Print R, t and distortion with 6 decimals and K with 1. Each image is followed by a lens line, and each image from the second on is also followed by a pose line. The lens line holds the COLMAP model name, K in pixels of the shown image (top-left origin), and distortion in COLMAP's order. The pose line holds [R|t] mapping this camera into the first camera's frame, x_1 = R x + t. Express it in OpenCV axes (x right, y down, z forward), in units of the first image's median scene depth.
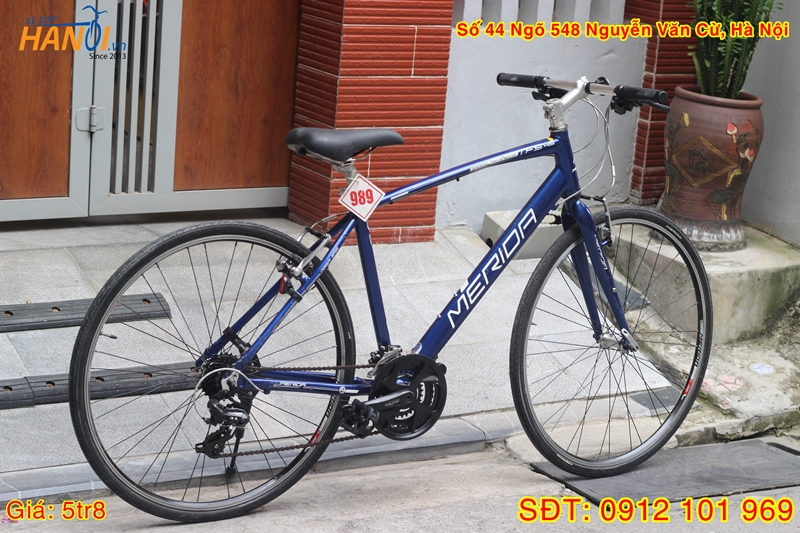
lens RADIAL K [[1887.1, 0, 400.0], [0, 1887.1, 266.5], [0, 0, 1]] dist [-0.112337, 0.581348]
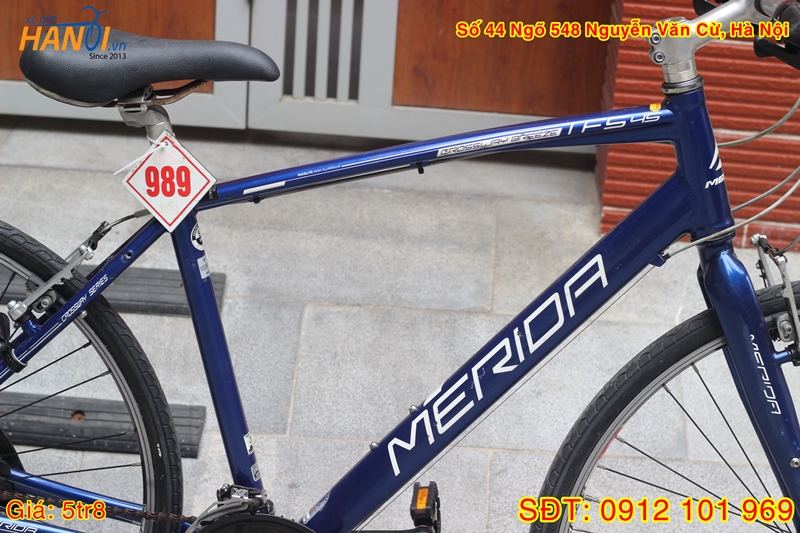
lens RADIAL K [[1887.1, 0, 400.0], [0, 1887.1, 266.5], [0, 0, 1]] dist [-0.112337, 0.581348]
pose [[0.829825, 0.172329, -0.530748, 0.271444], [-0.130393, 0.984671, 0.115844, -0.074365], [0.542576, -0.026924, 0.839575, 0.597406]]
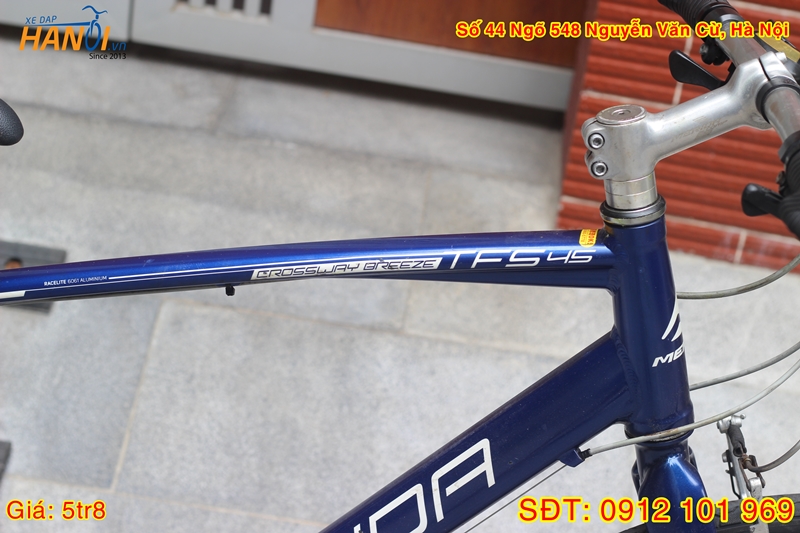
lens RADIAL K [[1912.7, 0, 400.0], [0, 1912.7, 266.5], [0, 0, 1]] dist [-0.145253, 0.563604]
pose [[0.805565, 0.304390, -0.508342, 0.206156], [-0.210698, 0.949037, 0.234382, -0.126070], [0.553779, -0.081704, 0.828645, 0.745014]]
